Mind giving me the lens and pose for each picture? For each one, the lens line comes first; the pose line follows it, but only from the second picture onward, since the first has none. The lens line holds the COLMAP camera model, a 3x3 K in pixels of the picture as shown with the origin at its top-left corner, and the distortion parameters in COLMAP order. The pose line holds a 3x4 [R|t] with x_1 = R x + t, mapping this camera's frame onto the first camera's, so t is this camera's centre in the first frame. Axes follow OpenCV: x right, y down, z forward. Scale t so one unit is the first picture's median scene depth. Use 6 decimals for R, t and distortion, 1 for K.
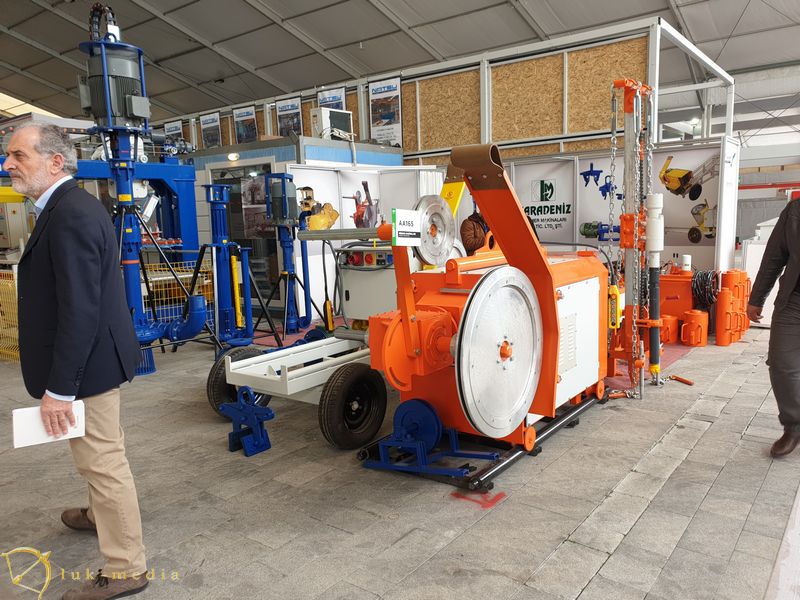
lens RADIAL K [[609.2, 0, 402.1], [0, 609.2, 312.5], [0, 0, 1]] dist [-0.034852, 0.001213]
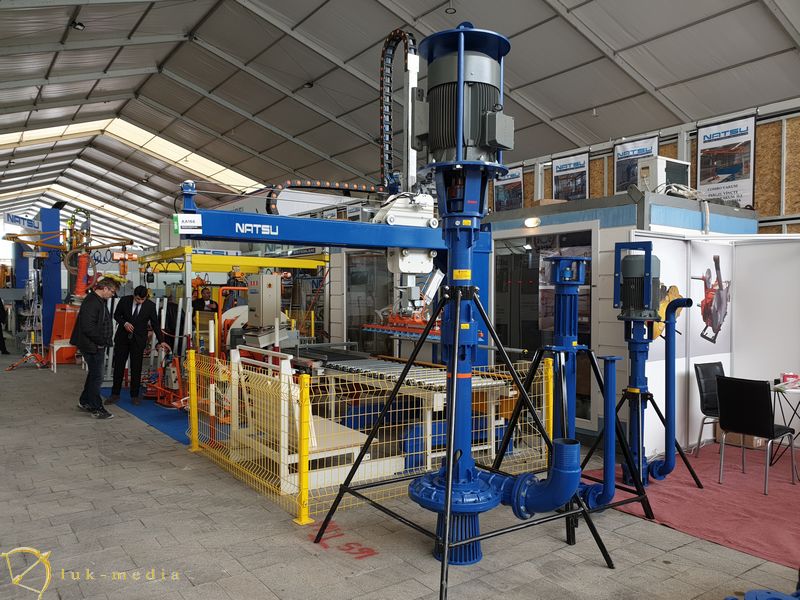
lens RADIAL K [[667.3, 0, 400.0], [0, 667.3, 300.0], [0, 0, 1]] dist [-0.083766, 0.003572]
pose [[0.945553, 0.026306, -0.324404, -0.156099], [-0.074051, 0.987975, -0.135727, -0.034502], [0.316932, 0.152360, 0.936131, 0.178361]]
